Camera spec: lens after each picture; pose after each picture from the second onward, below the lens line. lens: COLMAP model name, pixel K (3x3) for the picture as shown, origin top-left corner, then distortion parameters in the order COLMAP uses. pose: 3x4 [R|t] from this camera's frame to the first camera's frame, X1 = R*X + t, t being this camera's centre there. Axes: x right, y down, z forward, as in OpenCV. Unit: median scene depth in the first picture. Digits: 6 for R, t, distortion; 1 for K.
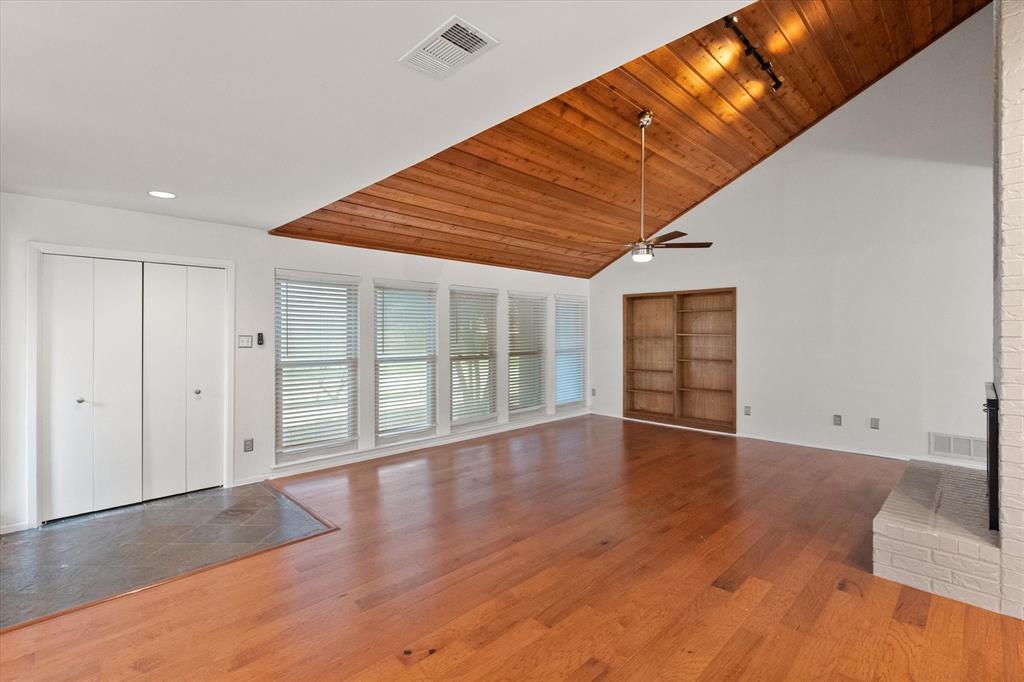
lens RADIAL K [[456.9, 0, 511.1], [0, 456.9, 332.5], [0, 0, 1]] dist [-0.000379, -0.000021]
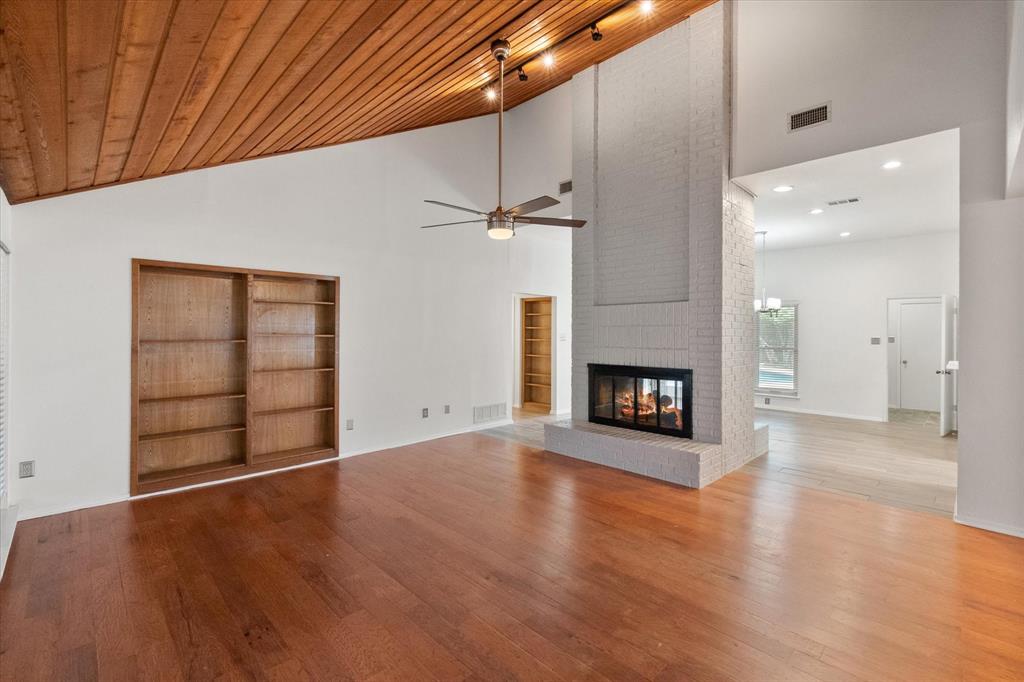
lens RADIAL K [[447.5, 0, 512.5], [0, 447.5, 331.6], [0, 0, 1]] dist [0.000838, 0.000001]
pose [[-0.009707, 0.000191, 0.999953, -0.320471], [-0.008441, 0.999964, -0.000273, -0.004879], [-0.999917, -0.008443, -0.009705, 0.705348]]
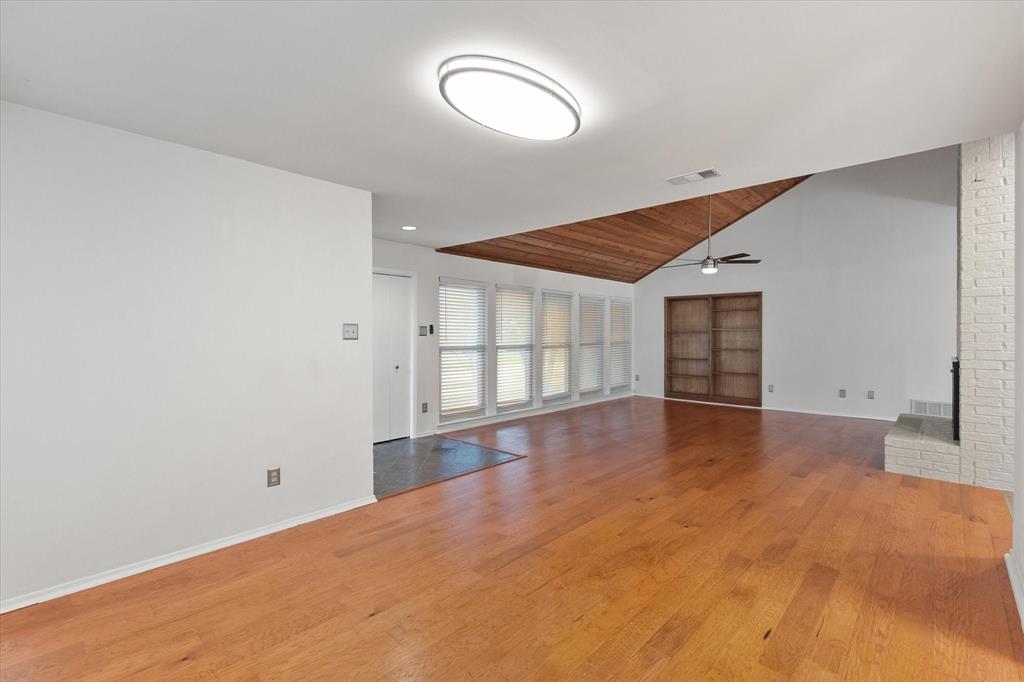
lens RADIAL K [[455.1, 0, 510.1], [0, 455.1, 334.2], [0, 0, 1]] dist [-0.001343, -0.000310]
pose [[0.999422, 0.001349, 0.033981, -0.252373], [-0.001419, 0.999997, 0.002041, 0.017808], [-0.033979, -0.002088, 0.999420, -0.241776]]
